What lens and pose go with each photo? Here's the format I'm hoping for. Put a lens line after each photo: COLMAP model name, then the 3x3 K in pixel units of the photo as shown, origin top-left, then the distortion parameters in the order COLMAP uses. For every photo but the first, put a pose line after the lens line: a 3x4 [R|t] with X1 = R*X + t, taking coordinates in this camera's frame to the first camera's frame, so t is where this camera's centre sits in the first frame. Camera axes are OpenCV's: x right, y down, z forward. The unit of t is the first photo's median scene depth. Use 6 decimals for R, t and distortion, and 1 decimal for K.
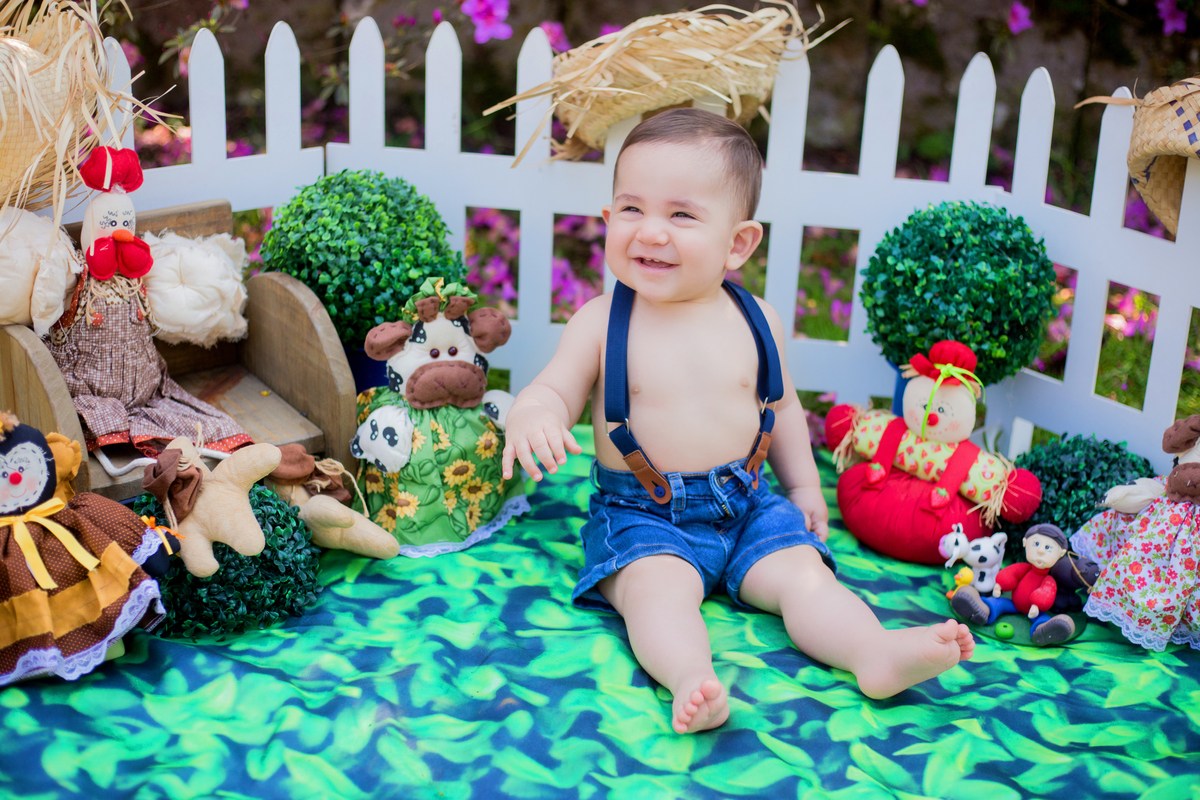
lens RADIAL K [[1754.2, 0, 600.7], [0, 1754.2, 400.0], [0, 0, 1]] dist [-0.119104, -0.039622]
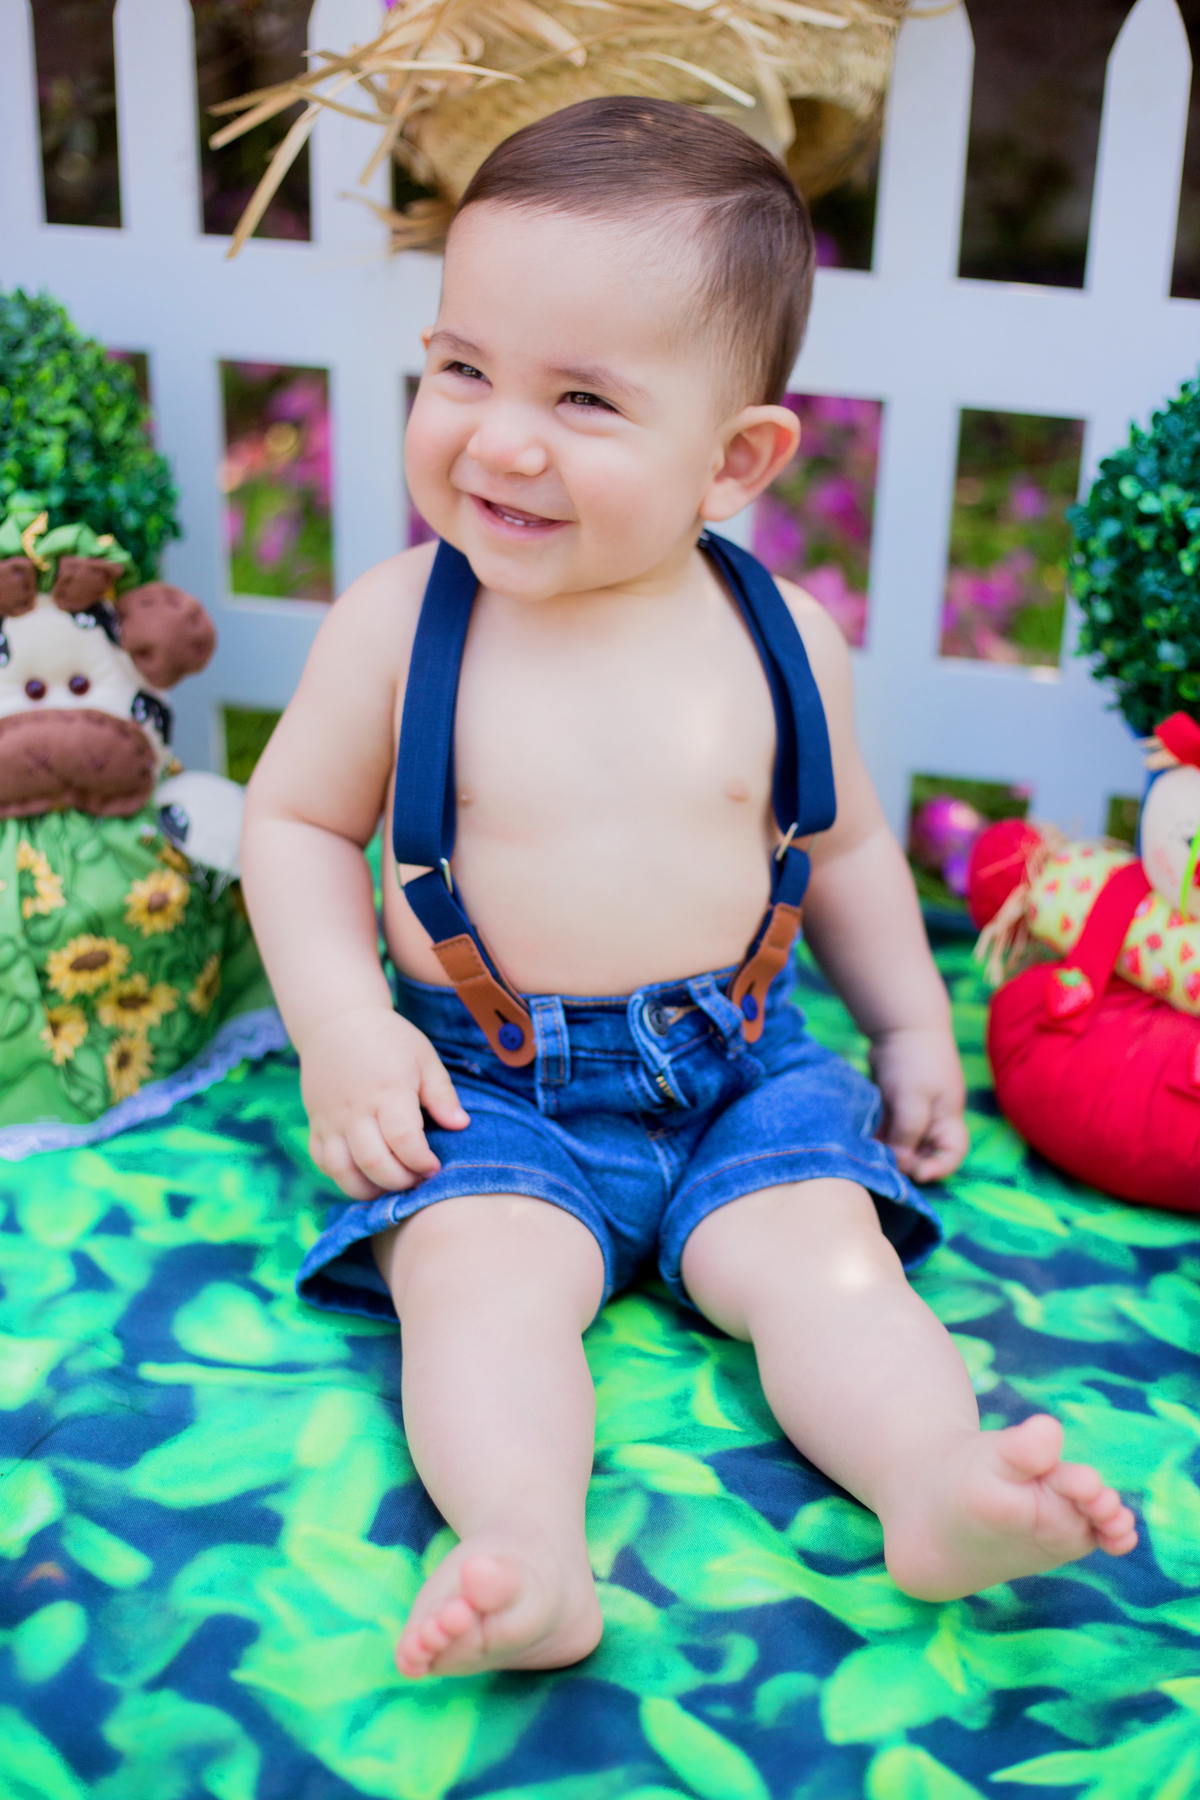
lens RADIAL K [[2631.4, 0, 658.9], [0, 2631.4, 898.1], [0, 0, 1]] dist [-0.119104, -0.039622]
pose [[0.994475, 0.030655, -0.100399, 0.125623], [-0.022967, 0.996778, 0.076854, -0.028551], [0.102432, -0.074124, 0.991974, 0.374643]]
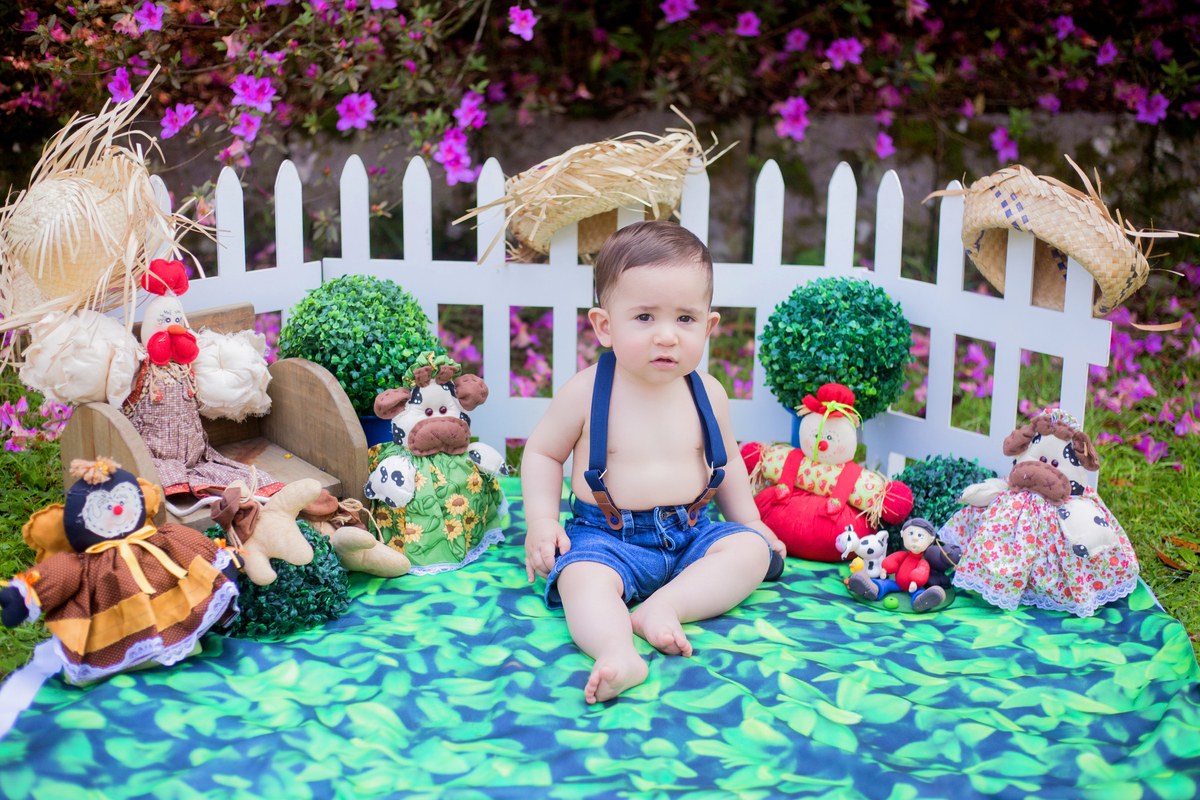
lens RADIAL K [[1769.6, 0, 595.8], [0, 1769.6, 378.3], [0, 0, 1]] dist [-0.097693, -0.140991]
pose [[0.996326, -0.049315, 0.070014, -0.063423], [0.056716, 0.992532, -0.107994, 0.094083], [-0.064166, 0.111568, 0.991683, -0.273942]]
